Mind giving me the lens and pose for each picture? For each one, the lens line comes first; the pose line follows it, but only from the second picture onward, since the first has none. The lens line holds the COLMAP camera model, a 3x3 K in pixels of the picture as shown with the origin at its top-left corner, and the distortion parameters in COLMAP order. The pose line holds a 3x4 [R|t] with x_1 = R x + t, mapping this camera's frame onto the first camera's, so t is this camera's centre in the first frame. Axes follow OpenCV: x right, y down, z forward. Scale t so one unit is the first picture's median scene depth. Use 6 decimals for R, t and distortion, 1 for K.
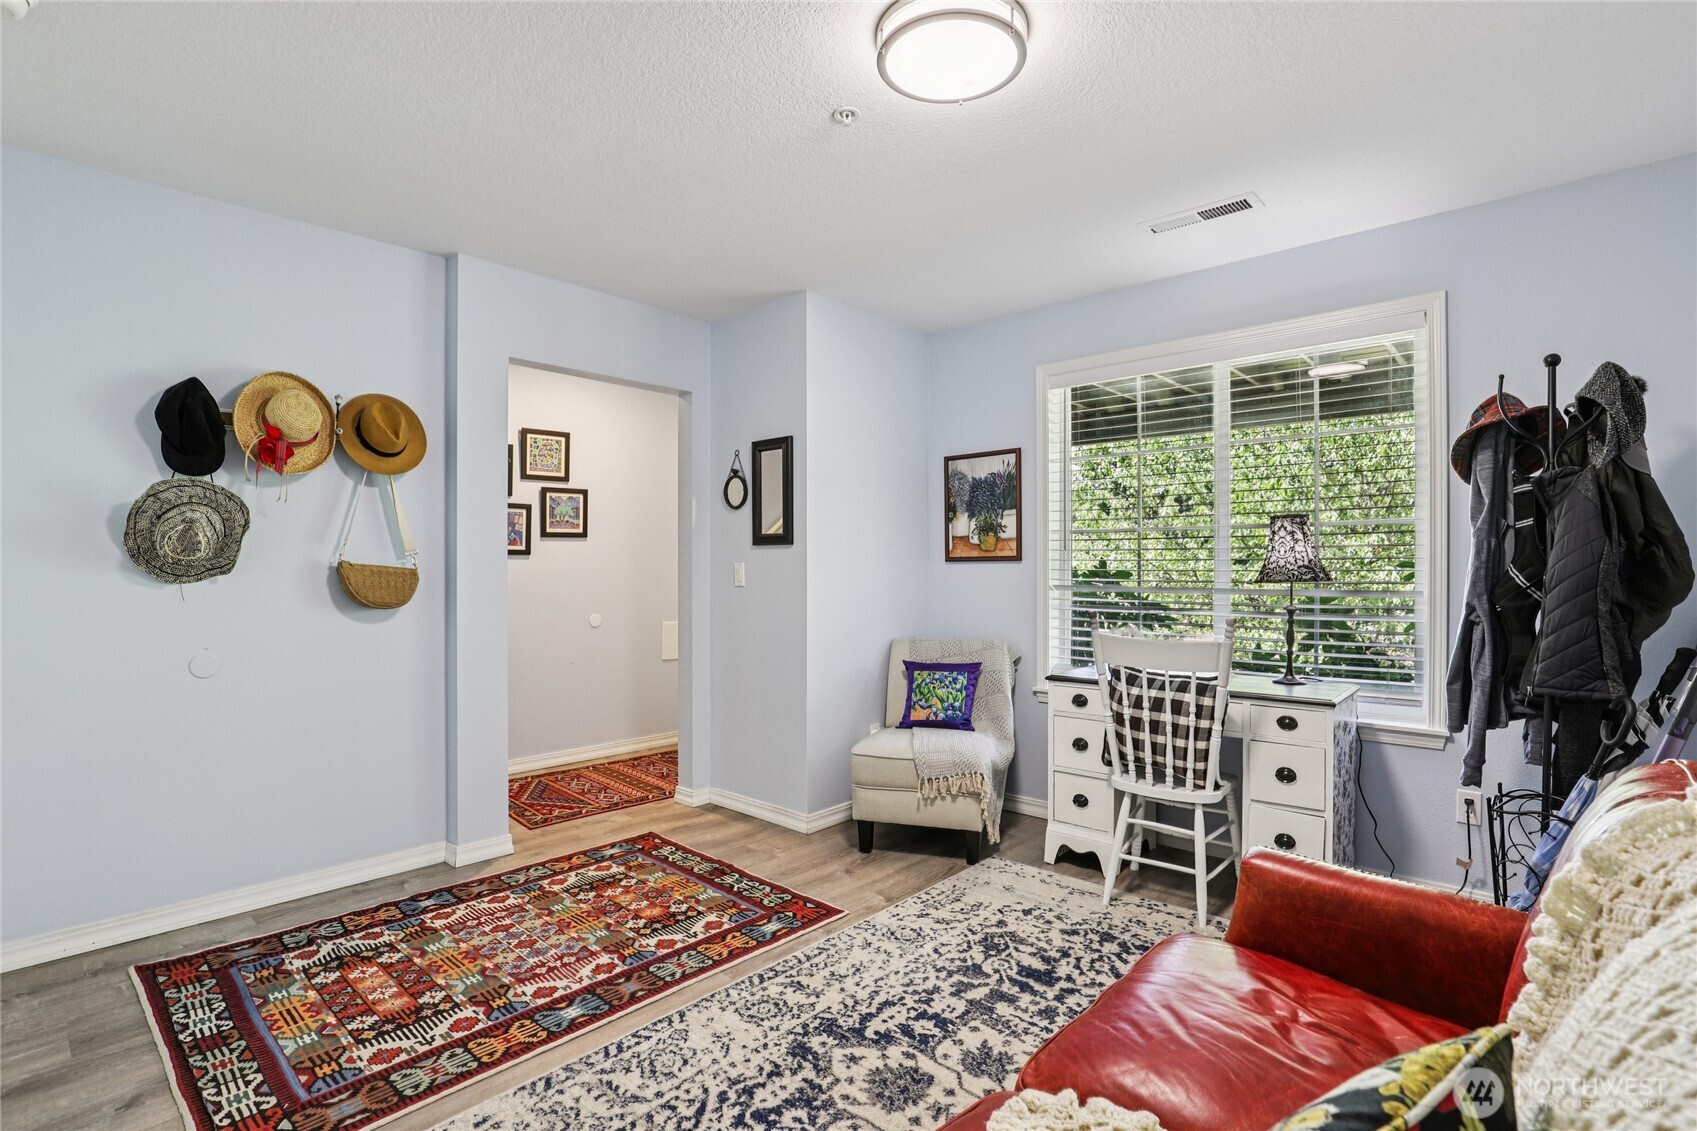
lens RADIAL K [[799.9, 0, 849.6], [0, 799.9, 580.6], [0, 0, 1]] dist [-0.033939, 0.004211]
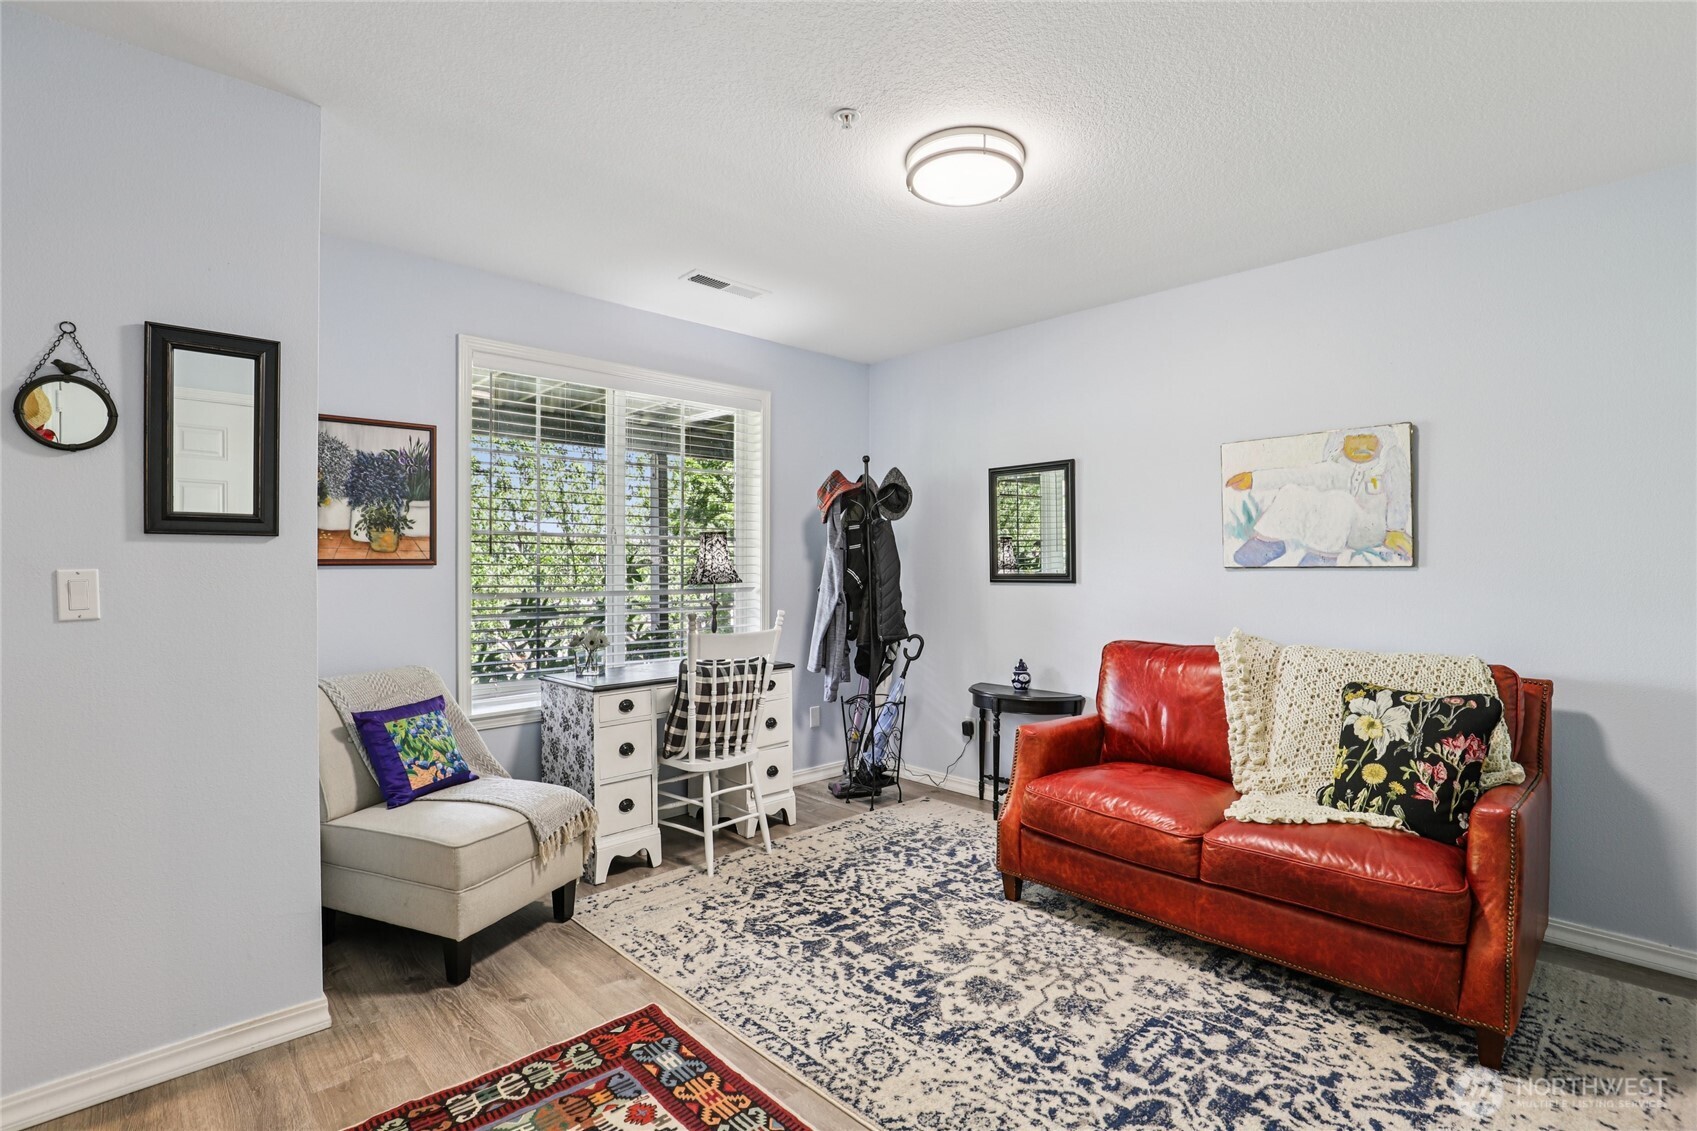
lens RADIAL K [[799.9, 0, 832.2], [0, 799.9, 572.5], [0, 0, 1]] dist [-0.033939, 0.004211]
pose [[0.067666, -0.007323, 0.997681, -0.803351], [0.017860, 0.999822, 0.006128, -0.021543], [-0.997548, 0.017404, 0.067785, 0.774869]]
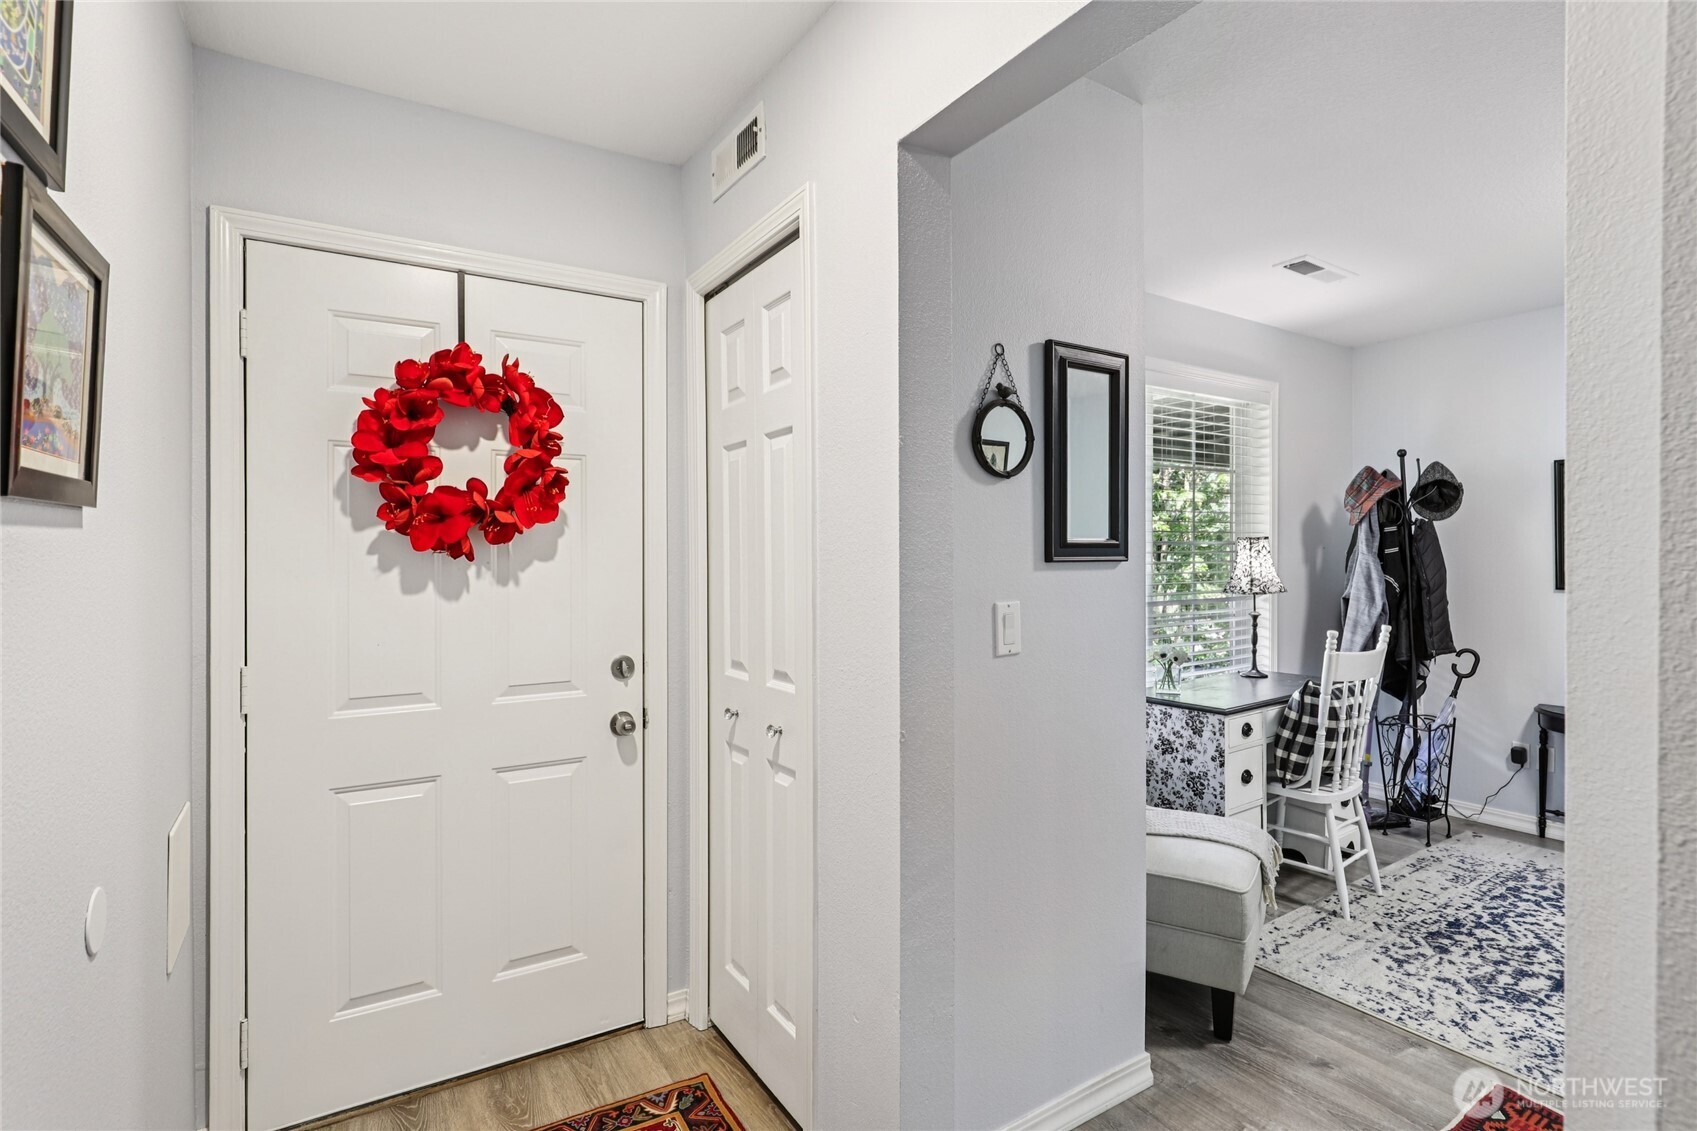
lens RADIAL K [[799.9, 0, 819.6], [0, 799.9, 554.6], [0, 0, 1]] dist [-0.033939, 0.004211]
pose [[0.272388, 0.000094, 0.962188, -0.851213], [0.023679, 0.999696, -0.006801, -0.068081], [-0.961896, 0.024636, 0.272303, 1.413400]]
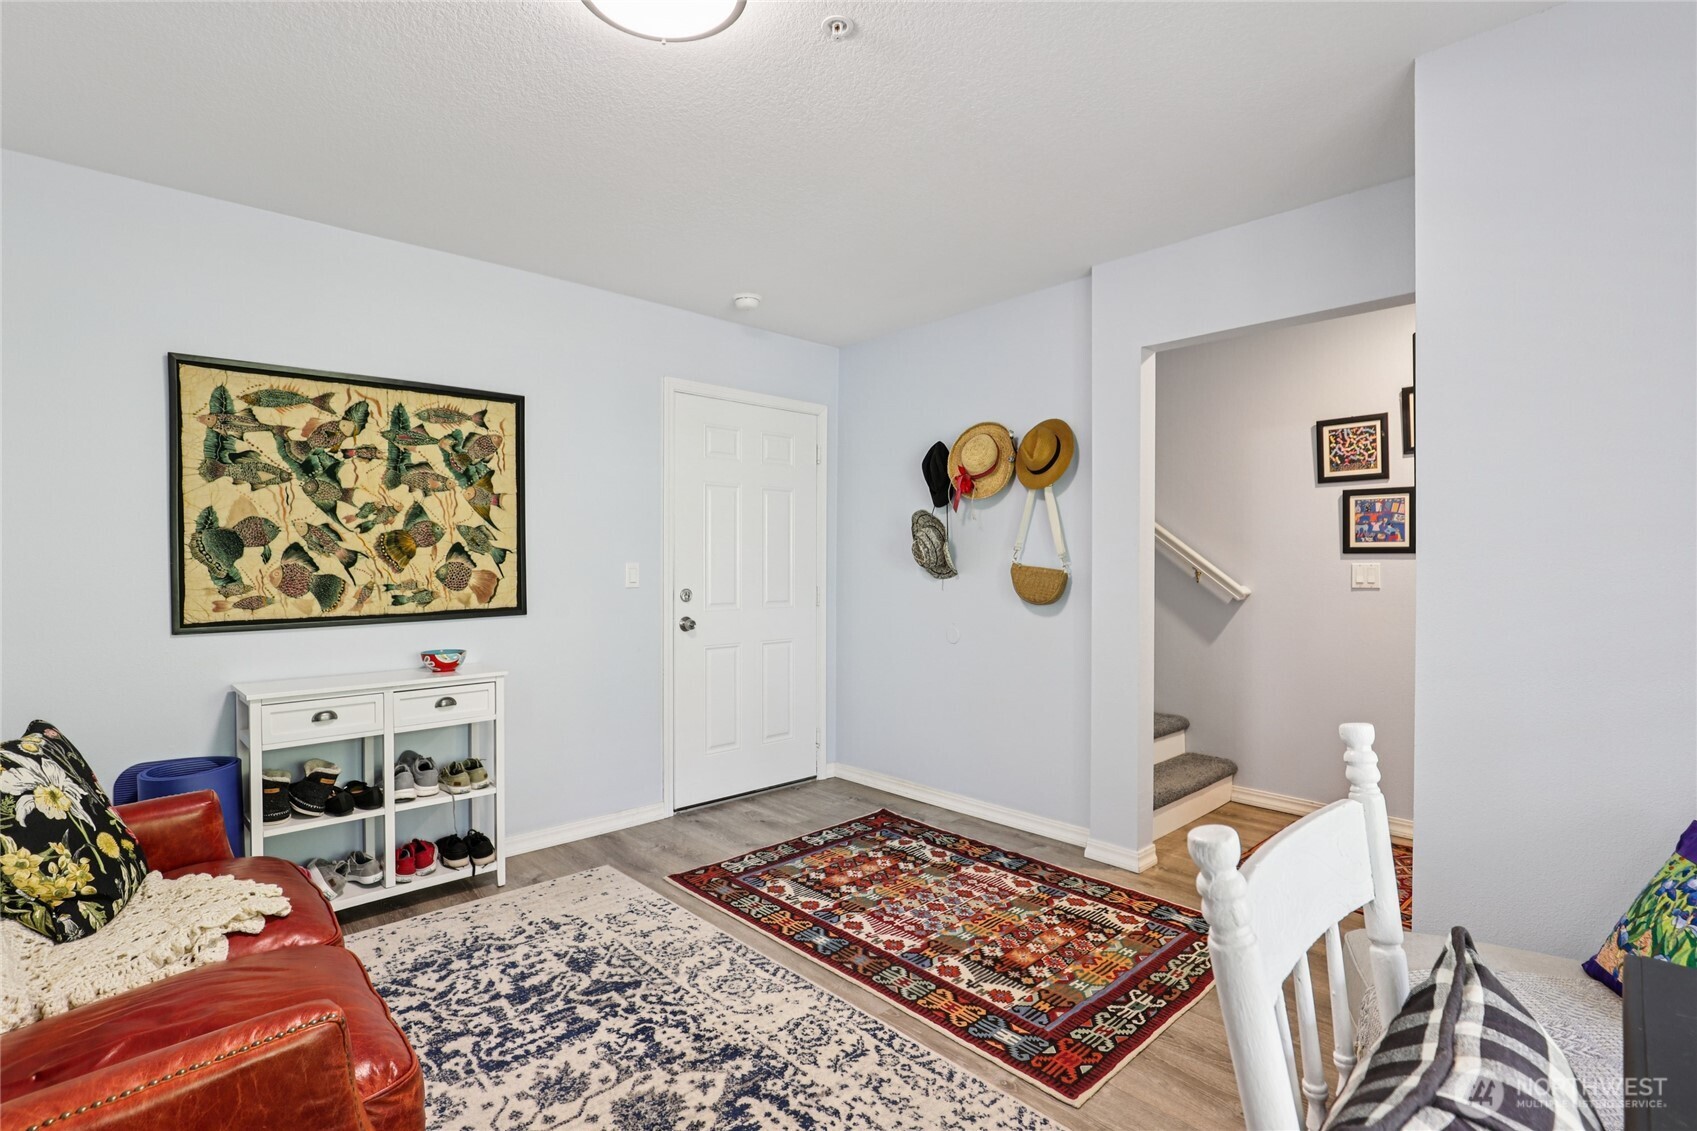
lens RADIAL K [[799.9, 0, 821.8], [0, 799.9, 564.7], [0, 0, 1]] dist [-0.033939, 0.004211]
pose [[-0.083237, 0.003241, -0.996525, 0.667694], [-0.021147, 0.999764, 0.005018, -0.023246], [0.996305, 0.021492, -0.083149, 0.856613]]
